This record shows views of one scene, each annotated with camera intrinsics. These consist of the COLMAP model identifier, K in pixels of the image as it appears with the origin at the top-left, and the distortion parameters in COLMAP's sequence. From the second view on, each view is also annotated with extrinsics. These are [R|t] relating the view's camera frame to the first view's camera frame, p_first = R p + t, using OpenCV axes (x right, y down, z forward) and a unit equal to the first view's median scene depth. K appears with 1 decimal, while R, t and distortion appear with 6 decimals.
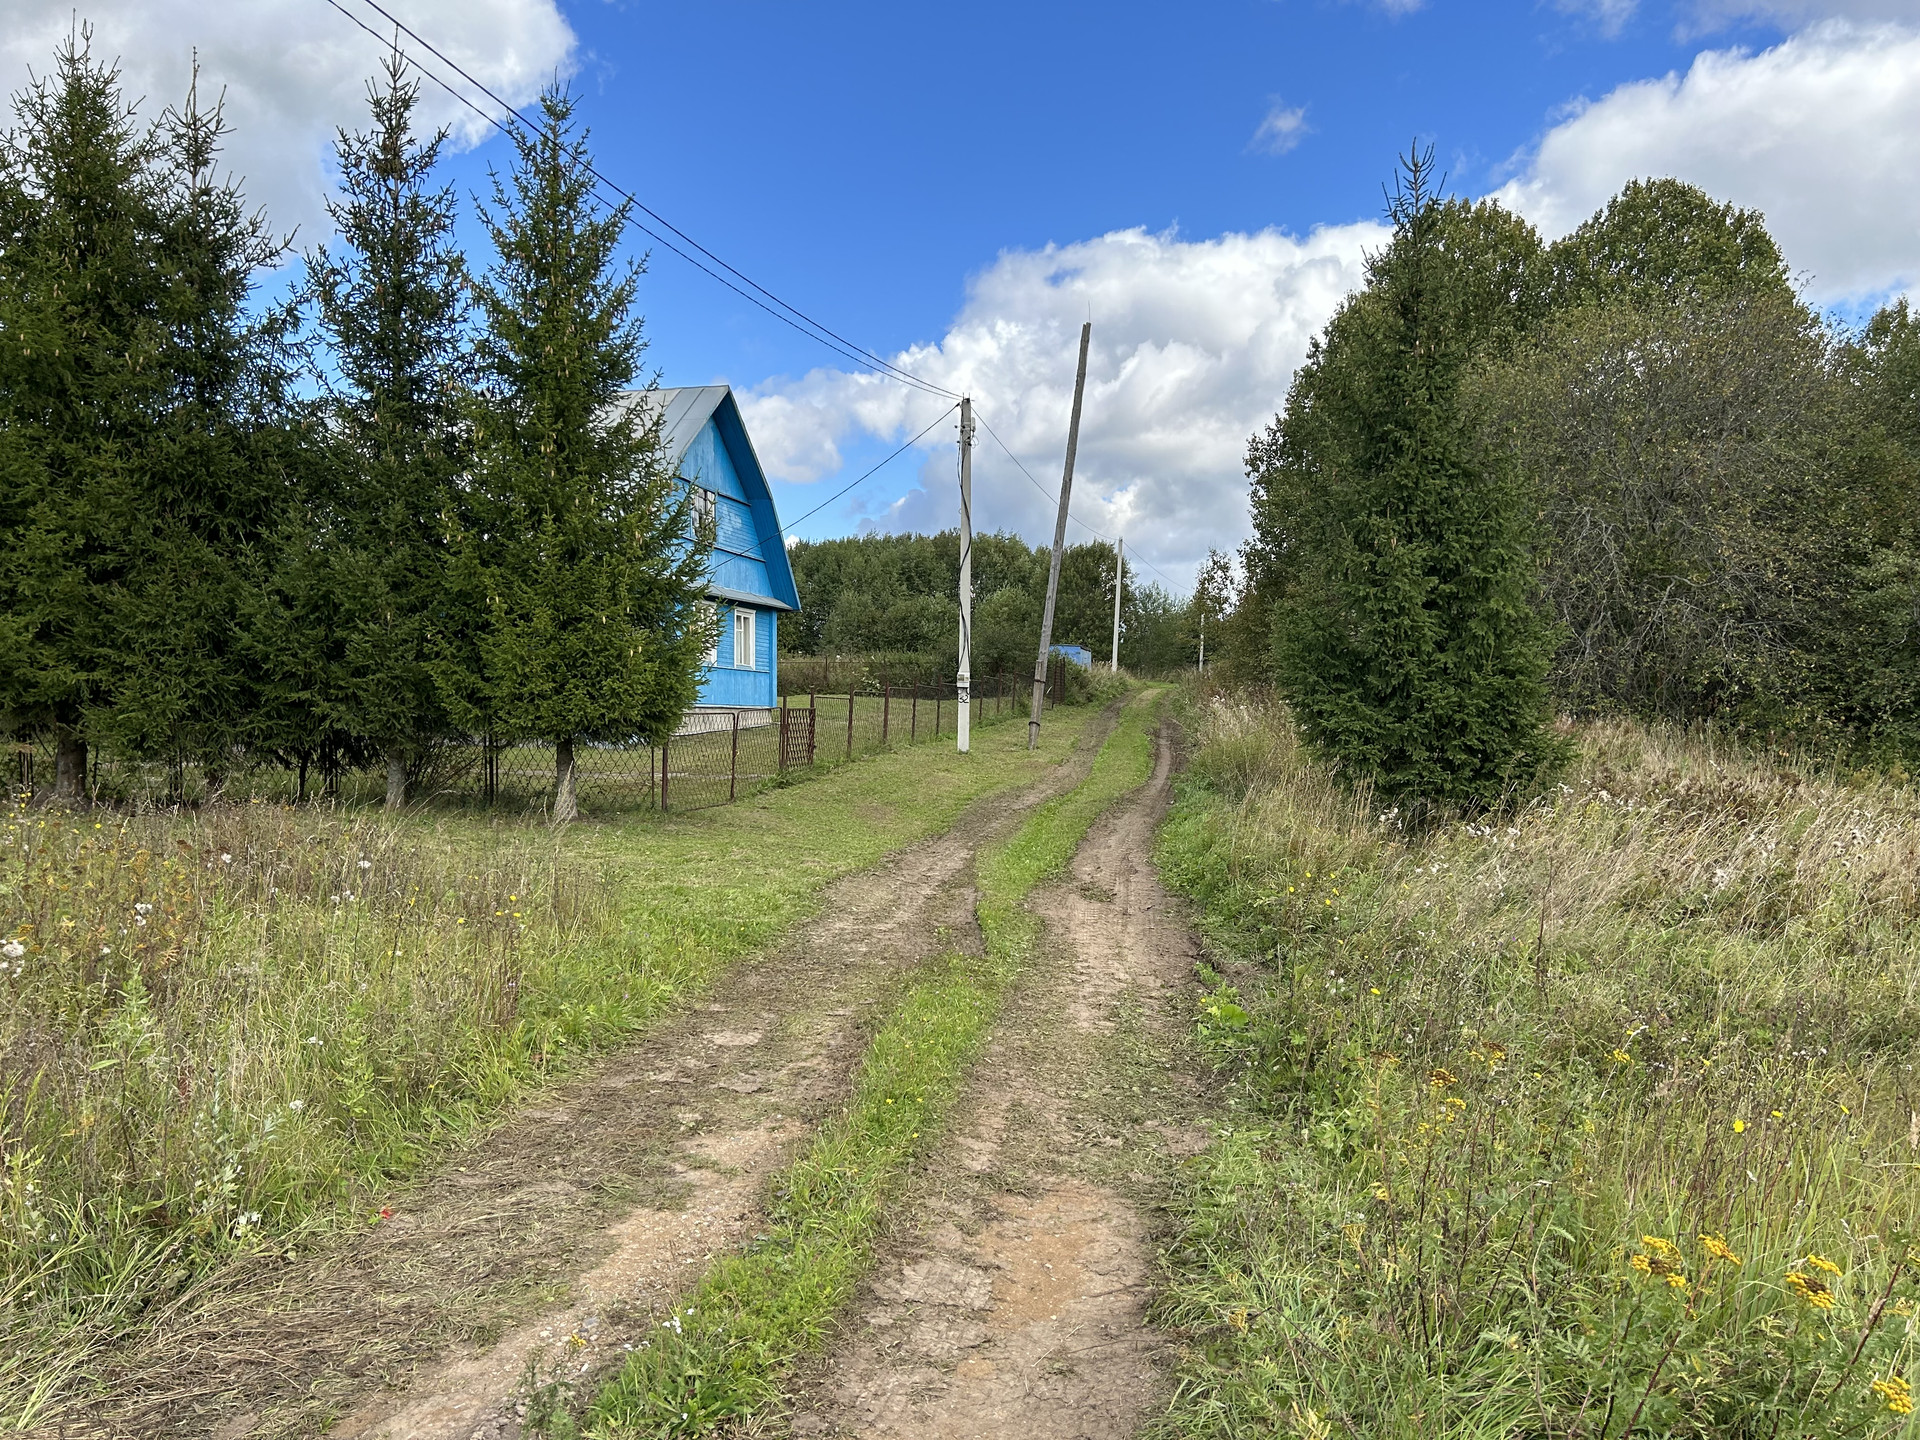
lens RADIAL K [[1440.9, 0, 943.2], [0, 1440.9, 732.7], [0, 0, 1]] dist [-0.014260, 0.001396]
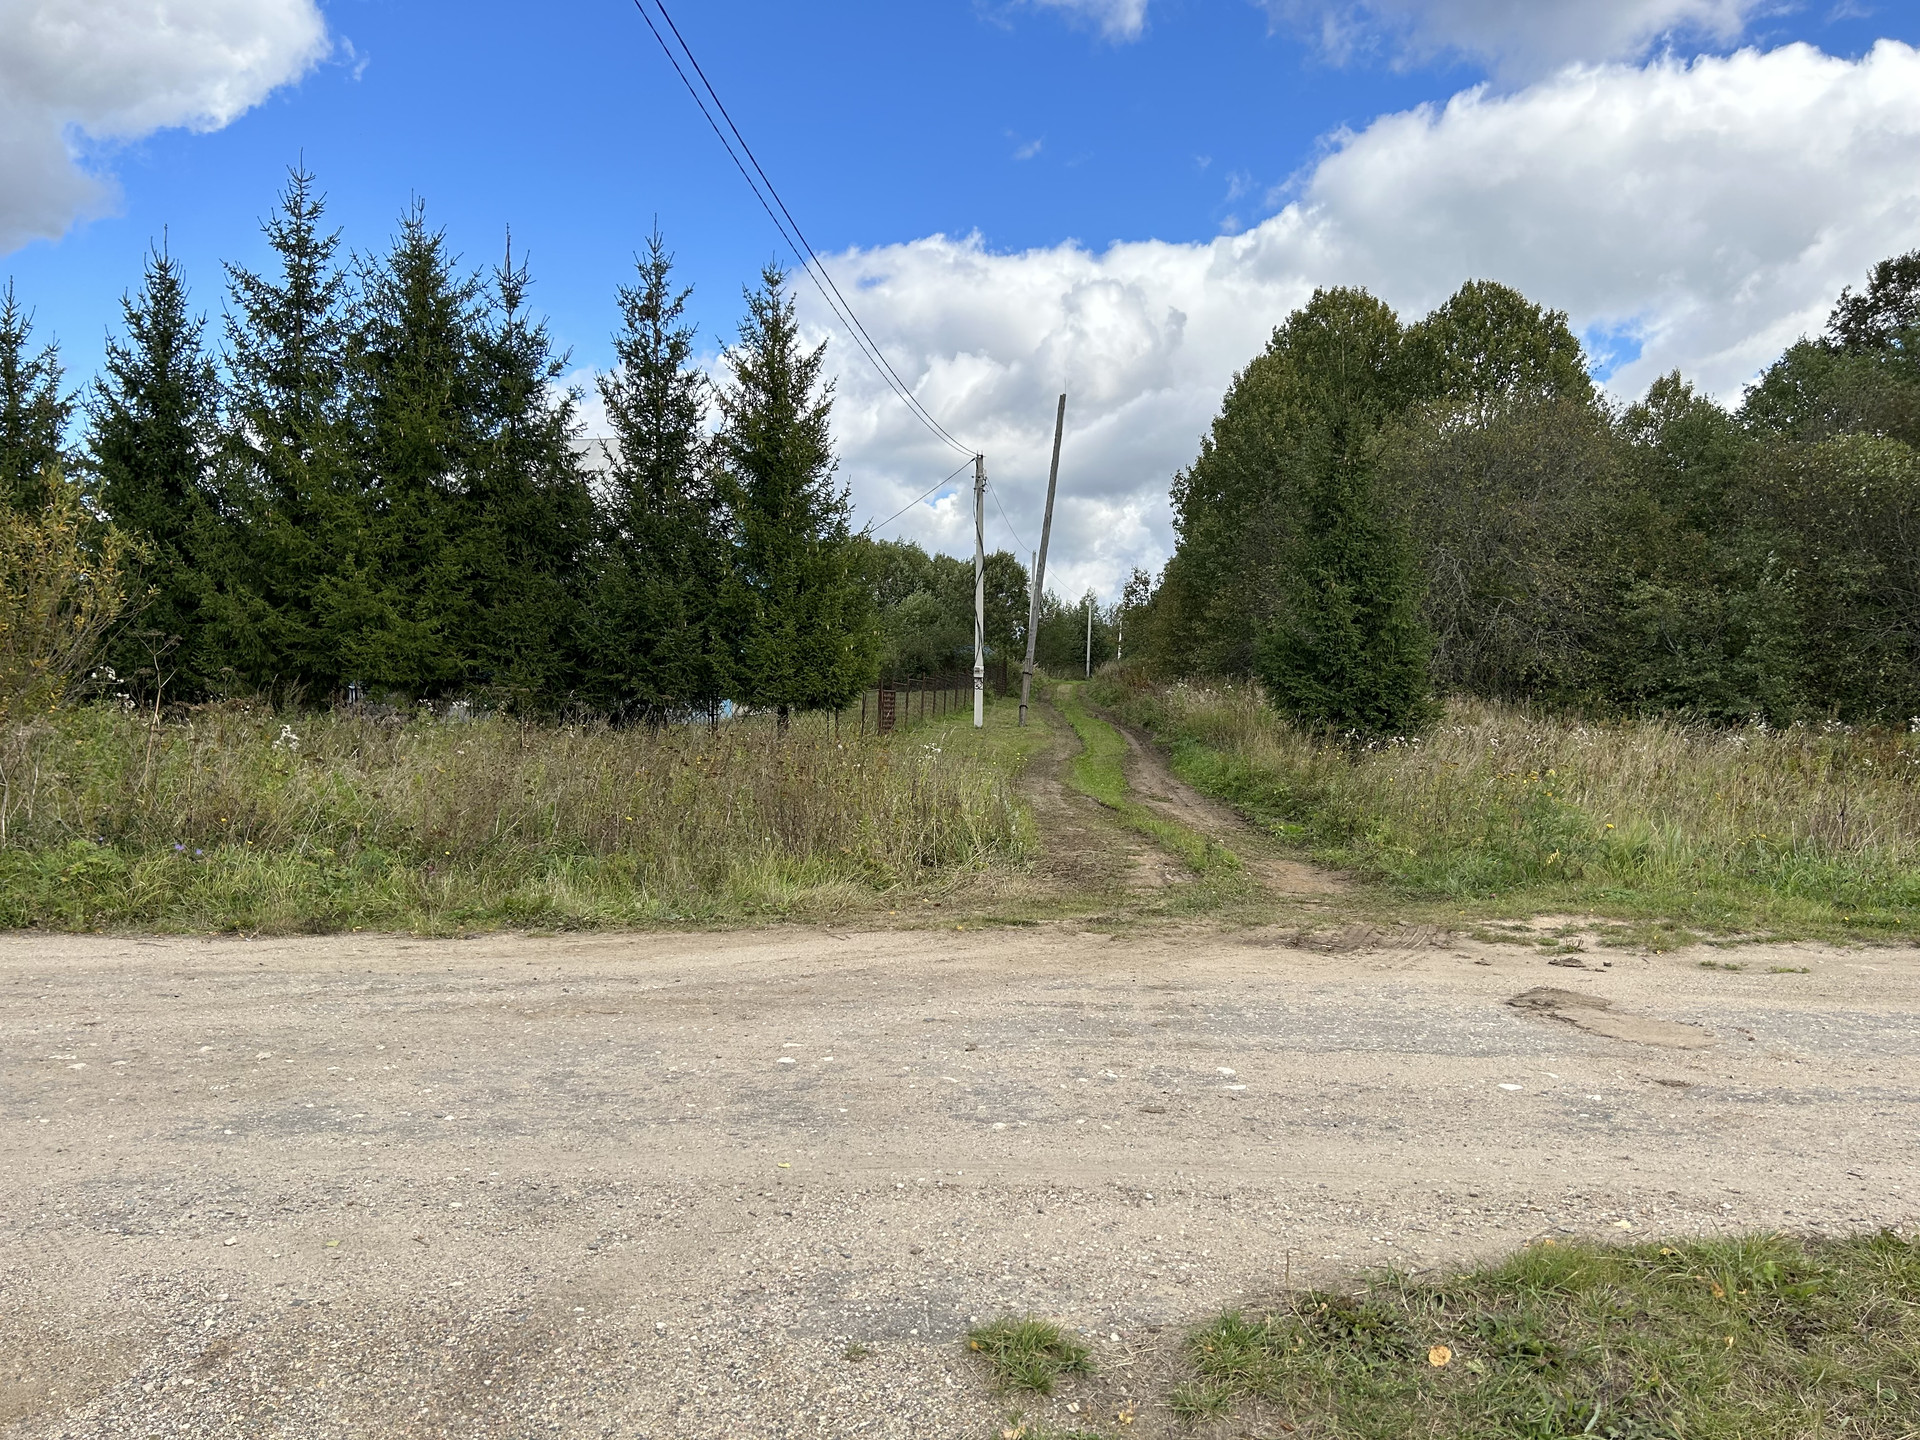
lens RADIAL K [[1440.9, 0, 969.3], [0, 1440.9, 712.6], [0, 0, 1]] dist [-0.014260, 0.001396]
pose [[0.993685, -0.001193, 0.112198, -0.234877], [0.002830, 0.999892, -0.014428, 0.030892], [-0.112169, 0.014655, 0.993581, -0.475299]]
